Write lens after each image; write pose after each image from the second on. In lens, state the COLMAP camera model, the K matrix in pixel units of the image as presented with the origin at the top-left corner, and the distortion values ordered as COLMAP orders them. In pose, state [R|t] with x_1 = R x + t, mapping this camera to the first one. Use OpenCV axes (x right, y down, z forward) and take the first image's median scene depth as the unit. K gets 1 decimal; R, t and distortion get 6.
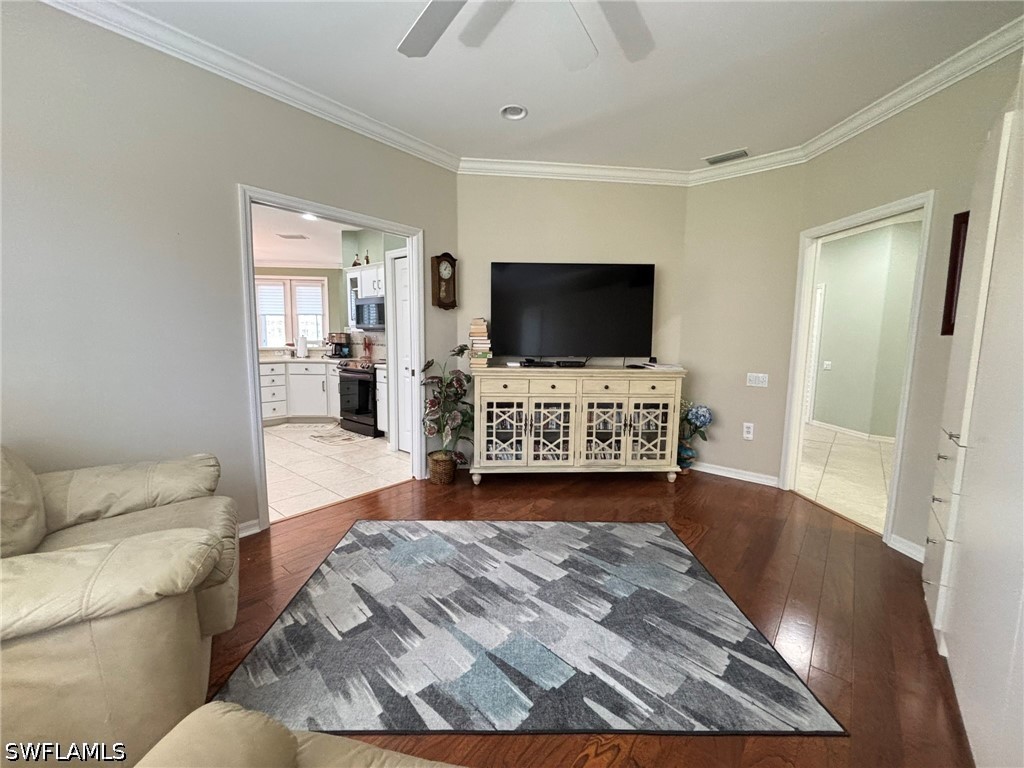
lens RADIAL K [[412.3, 0, 512.0], [0, 412.3, 384.0], [0, 0, 1]] dist [0.000708, 0.000395]
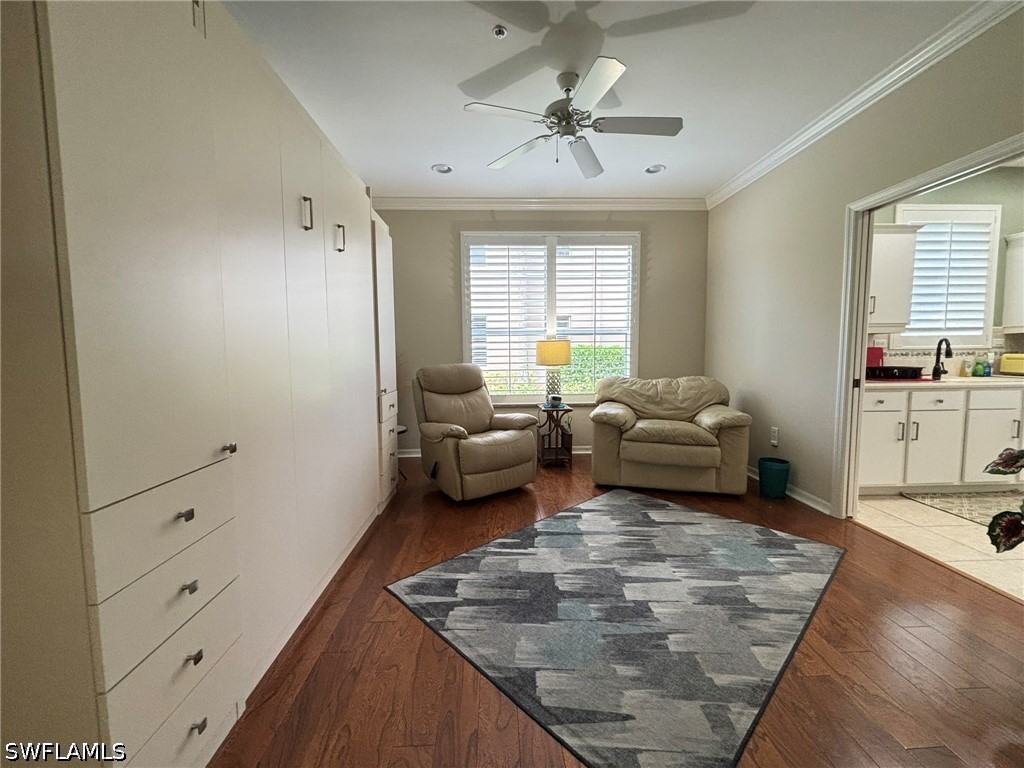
lens RADIAL K [[412.3, 0, 512.0], [0, 412.3, 384.0], [0, 0, 1]] dist [0.000708, 0.000395]
pose [[-0.736608, 0.043940, -0.674892, 1.061251], [-0.081267, 0.984907, 0.152821, -0.125328], [0.671420, 0.167416, -0.721919, 1.667616]]
